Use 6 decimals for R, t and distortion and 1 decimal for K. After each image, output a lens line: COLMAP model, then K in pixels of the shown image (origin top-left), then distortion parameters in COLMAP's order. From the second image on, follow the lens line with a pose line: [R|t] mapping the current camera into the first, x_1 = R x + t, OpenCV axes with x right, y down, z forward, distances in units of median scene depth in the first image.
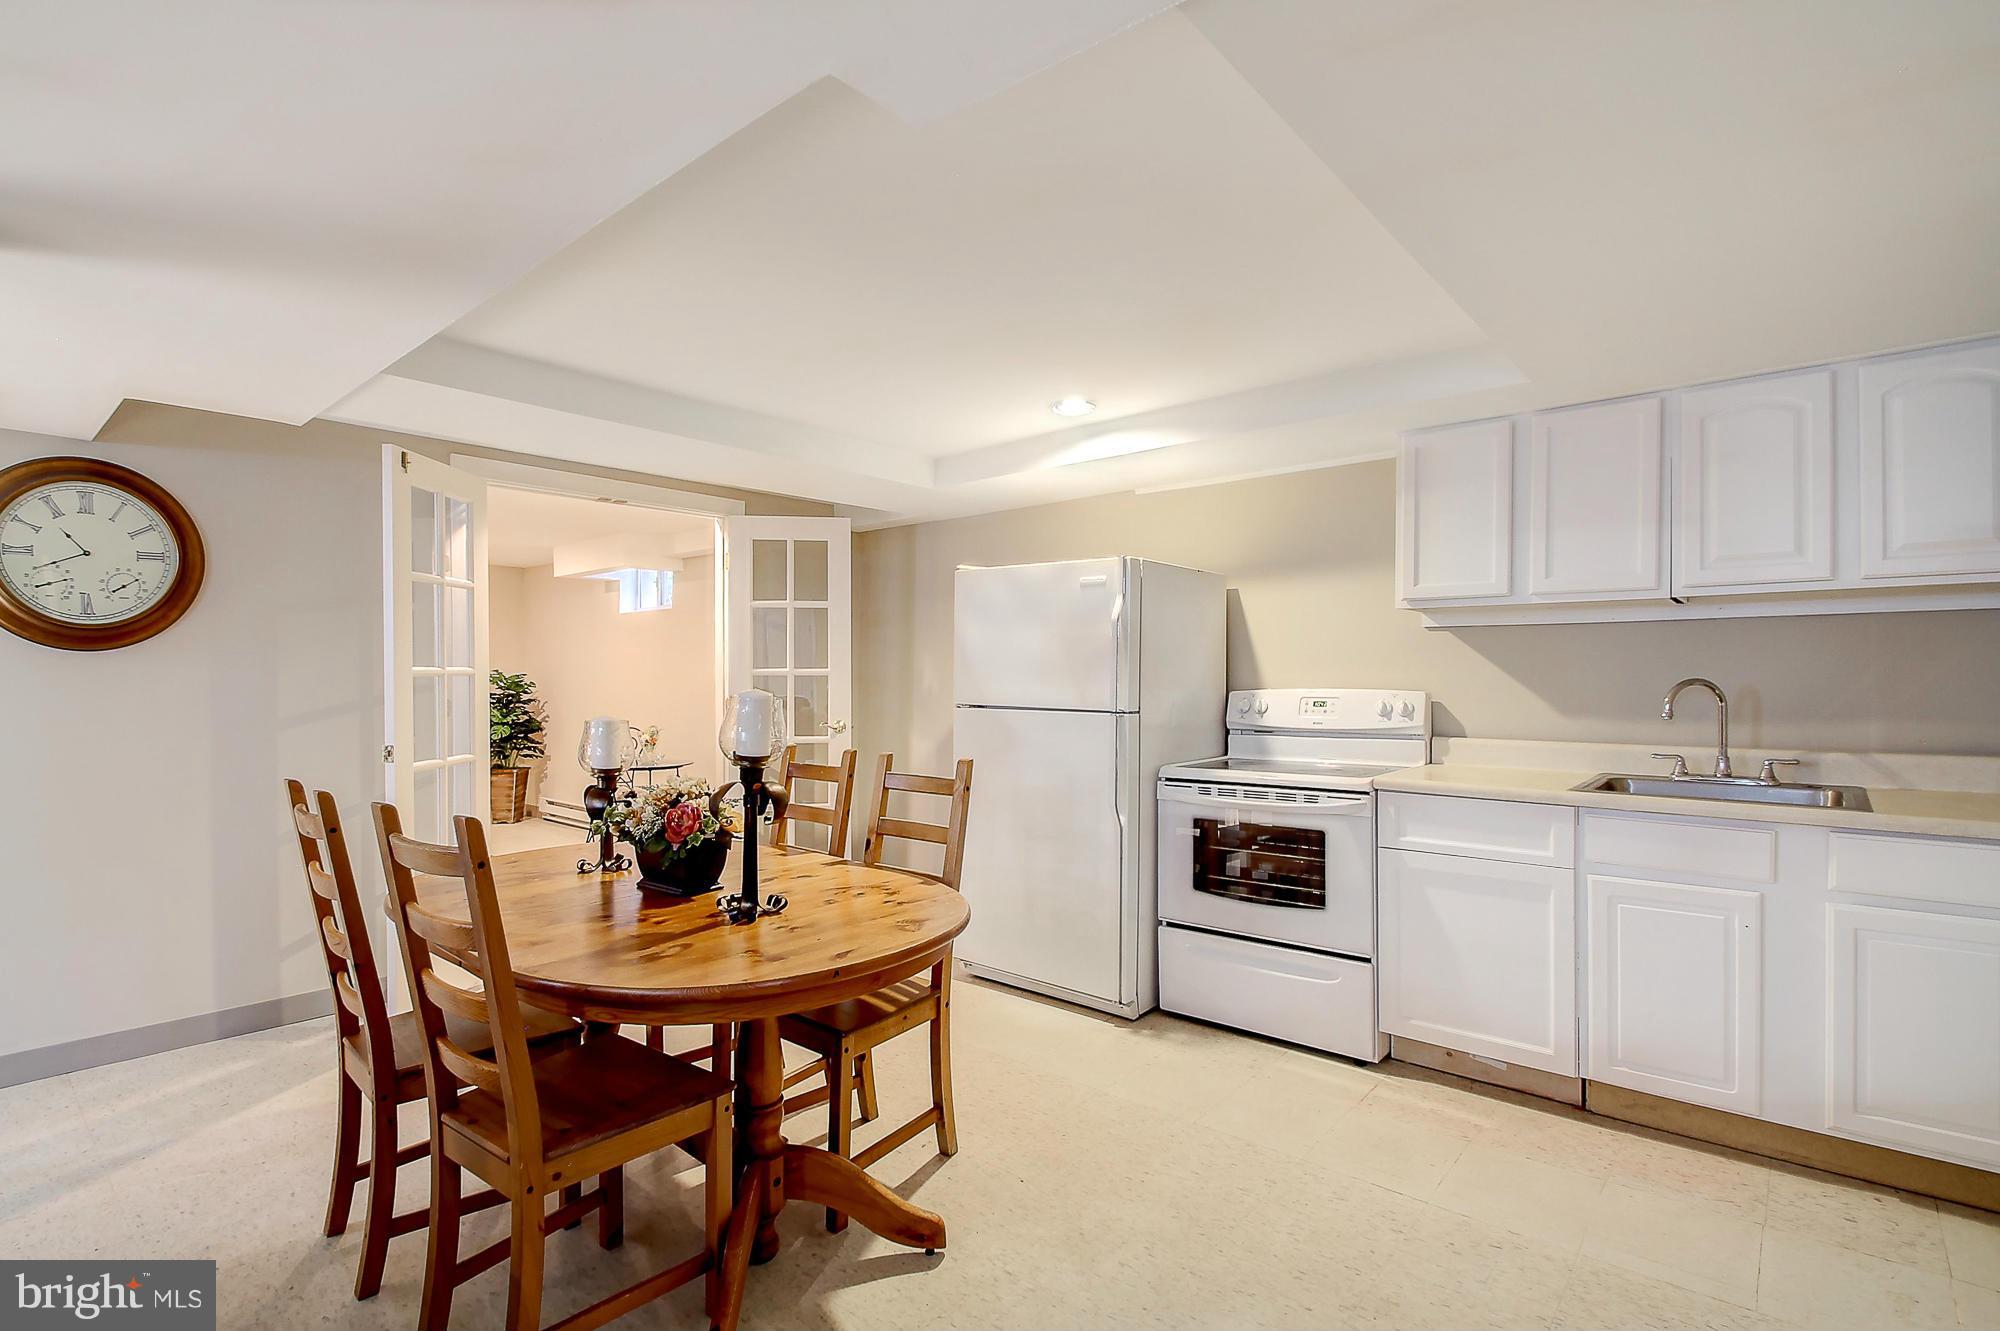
lens RADIAL K [[963.2, 0, 992.6], [0, 963.2, 664.1], [0, 0, 1]] dist [0.003732, -0.004259]
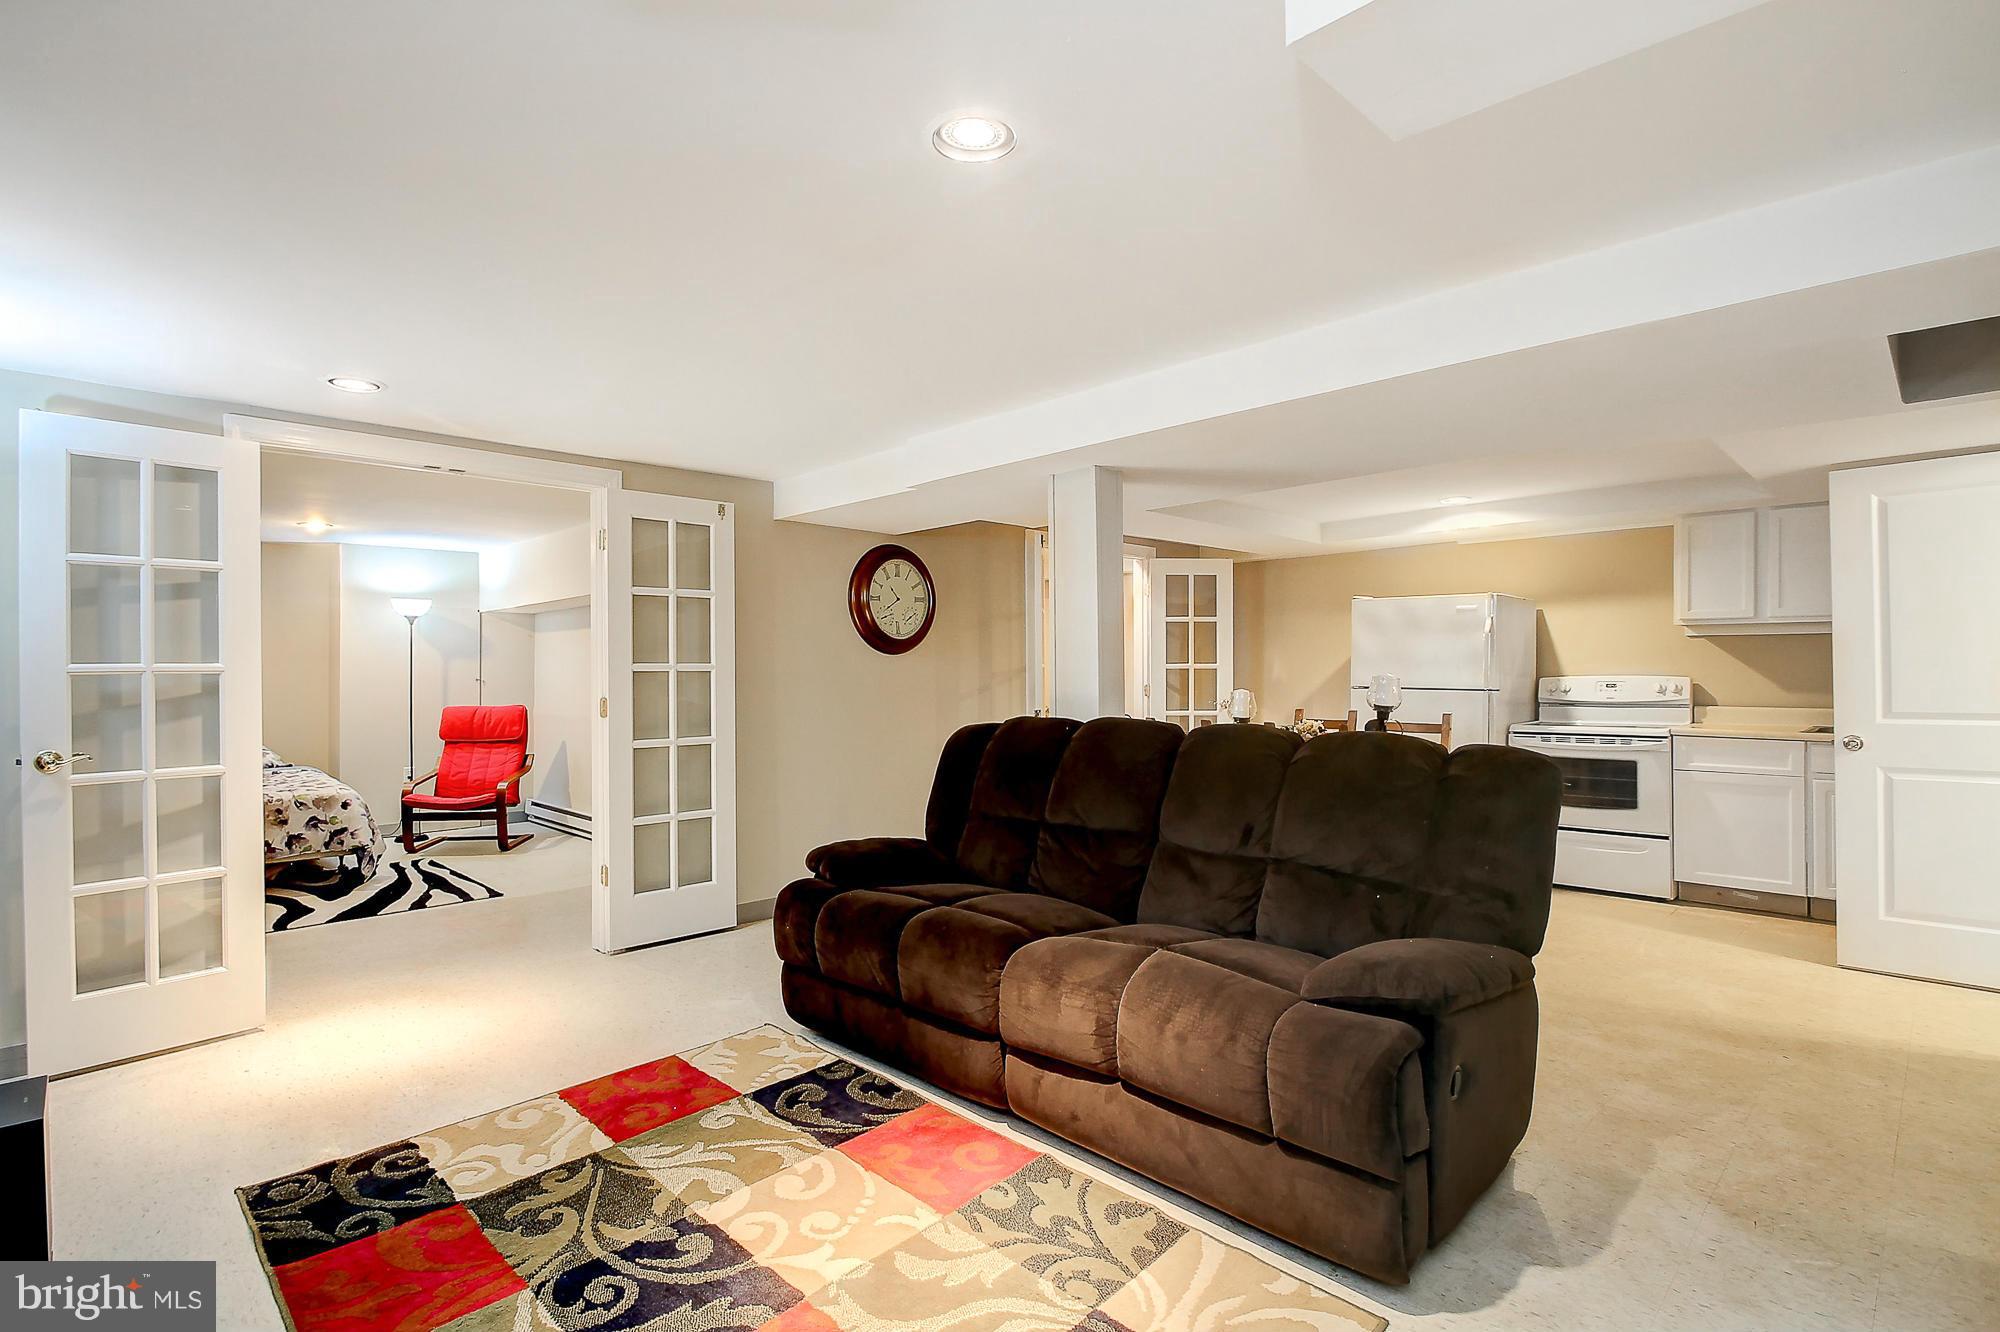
lens RADIAL K [[963.2, 0, 999.0], [0, 963.2, 659.9], [0, 0, 1]] dist [0.003732, -0.004259]
pose [[0.996412, -0.002317, -0.084609, -0.545922], [0.002310, 0.999997, -0.000186, -0.002388], [0.084609, -0.000010, 0.996414, -0.670329]]
